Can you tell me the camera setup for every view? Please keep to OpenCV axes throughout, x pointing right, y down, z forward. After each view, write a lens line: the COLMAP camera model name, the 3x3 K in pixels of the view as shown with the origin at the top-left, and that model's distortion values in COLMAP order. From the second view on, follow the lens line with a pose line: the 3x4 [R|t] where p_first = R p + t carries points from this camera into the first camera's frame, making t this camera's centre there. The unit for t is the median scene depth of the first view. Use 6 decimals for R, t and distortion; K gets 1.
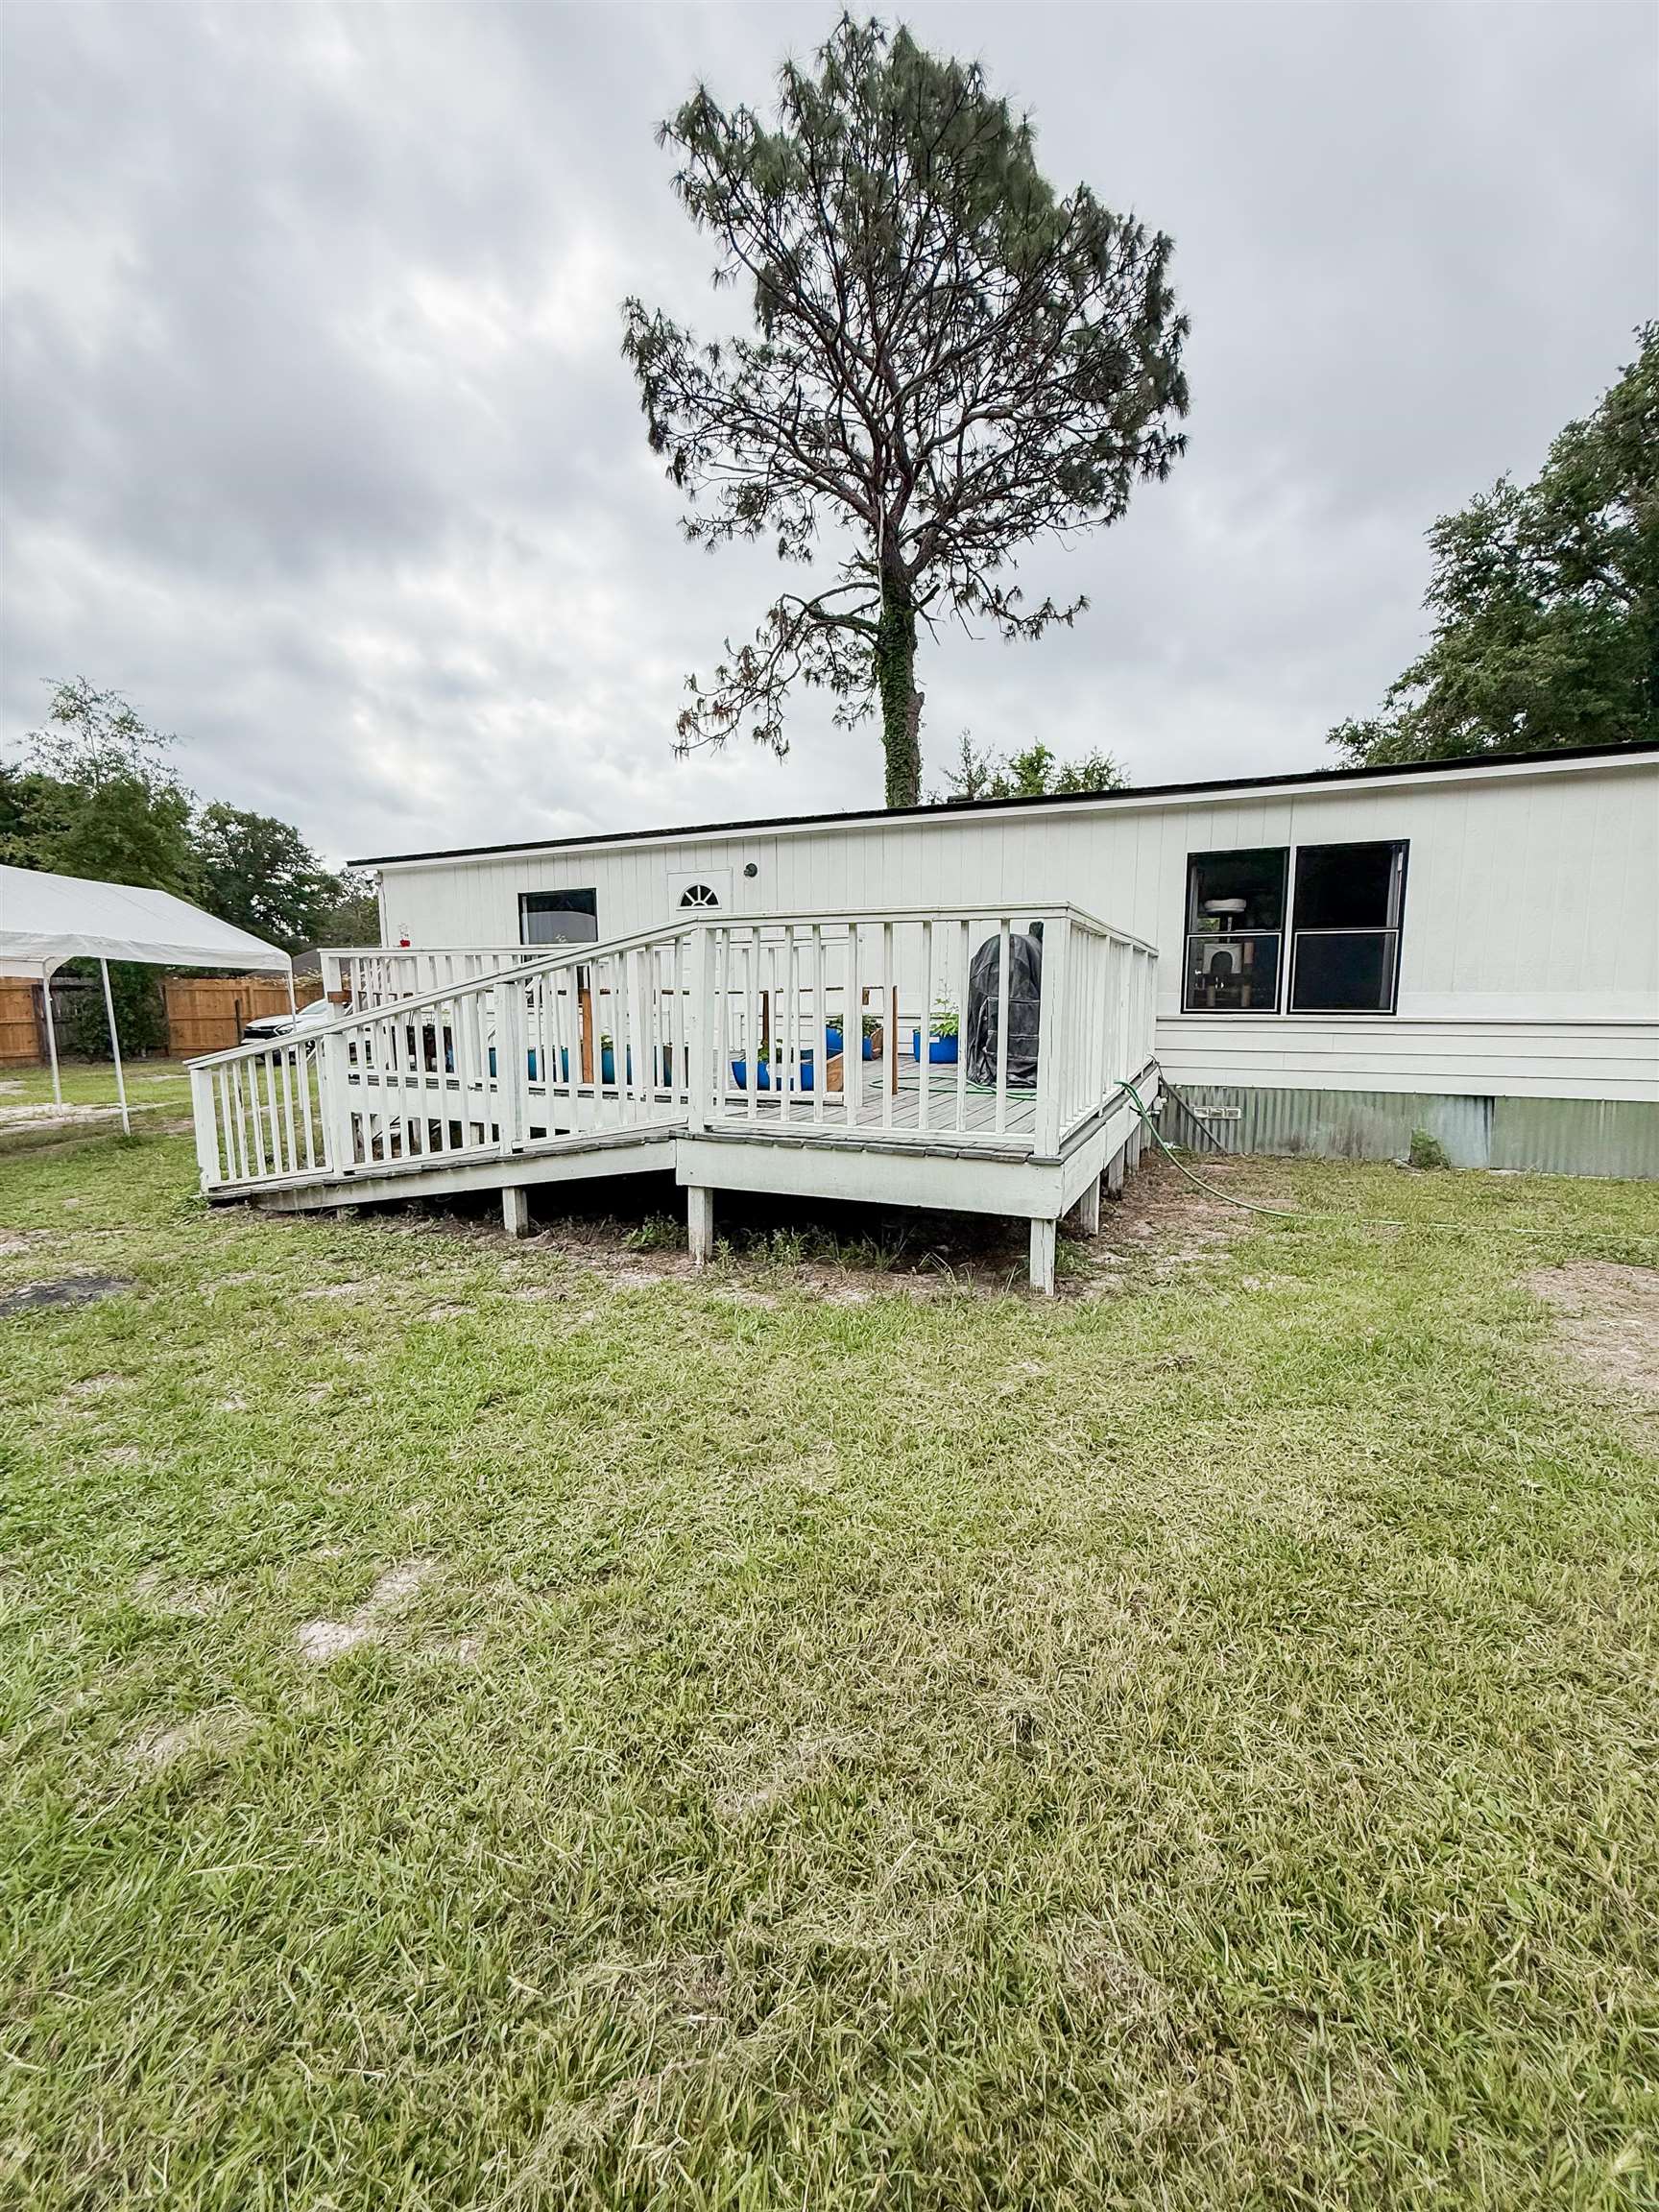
lens RADIAL K [[882.9, 0, 829.0], [0, 882.9, 1105.9], [0, 0, 1]] dist [-0.003740, 0.000504]
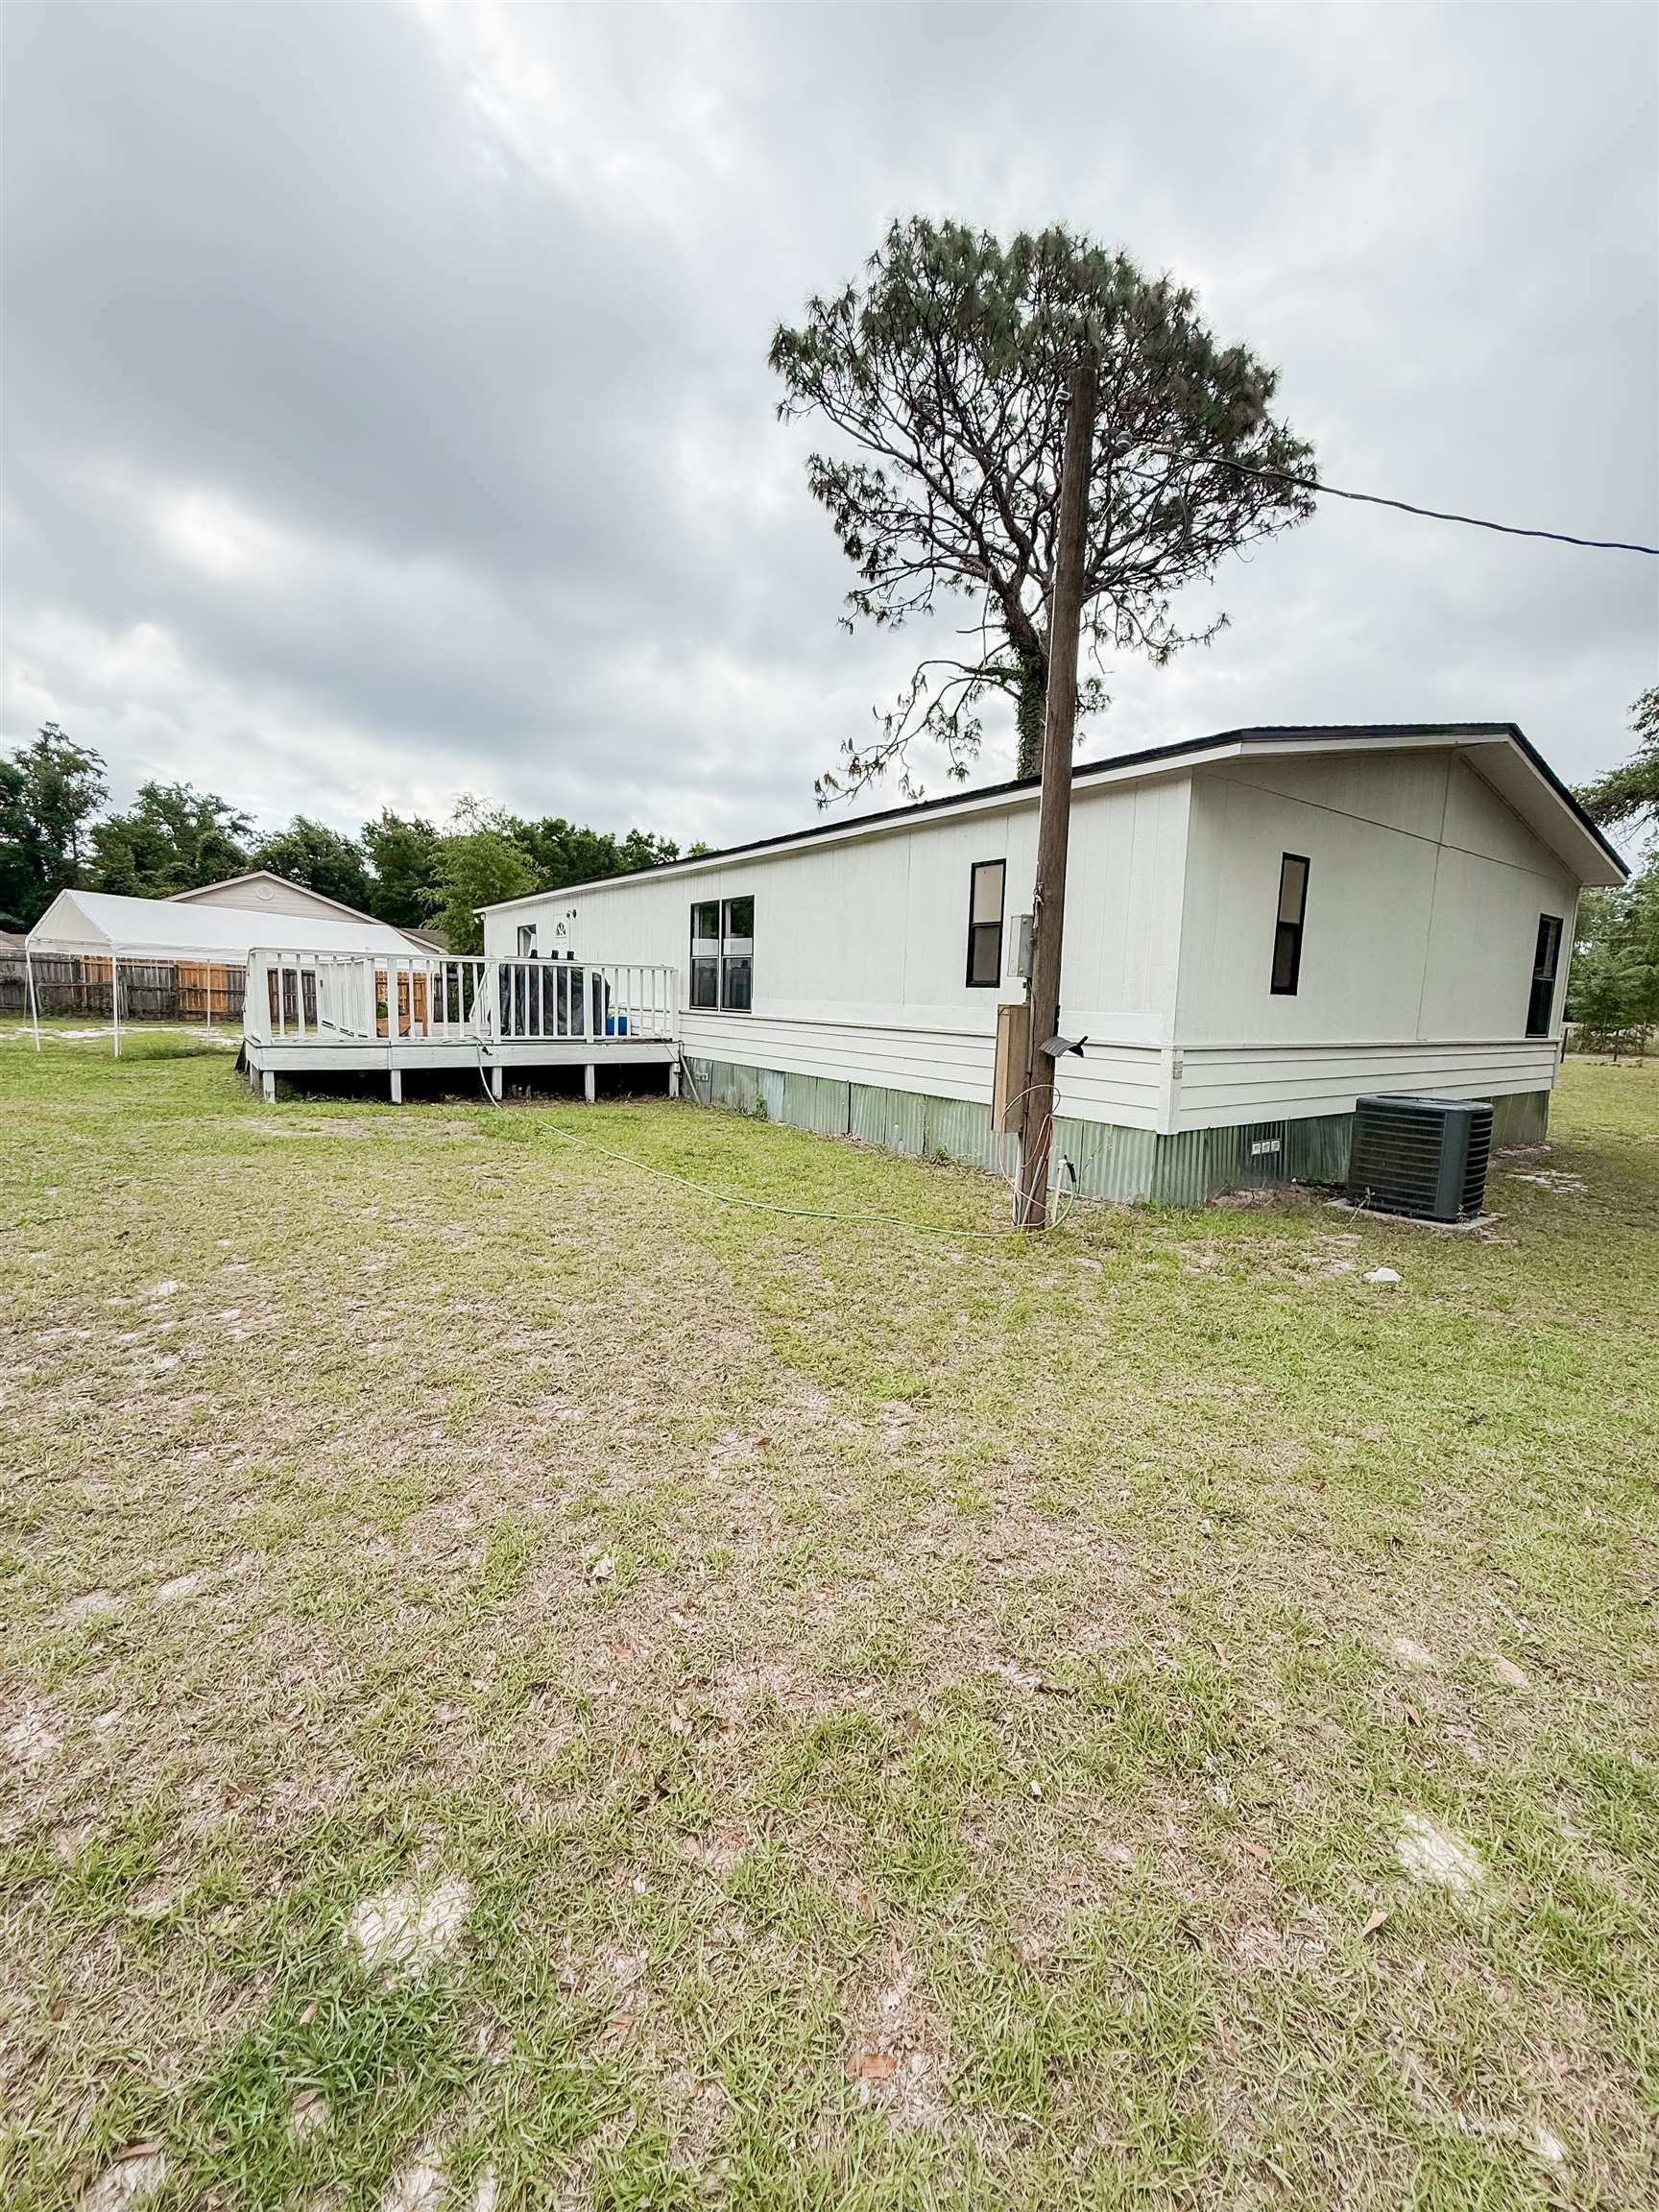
lens RADIAL K [[882.9, 0, 824.9], [0, 882.9, 1105.0], [0, 0, 1]] dist [-0.003740, 0.000504]
pose [[0.865554, 0.096884, -0.491354, 0.501417], [-0.103832, 0.994507, 0.013187, 0.005704], [0.489933, 0.039604, 0.870860, -0.070473]]
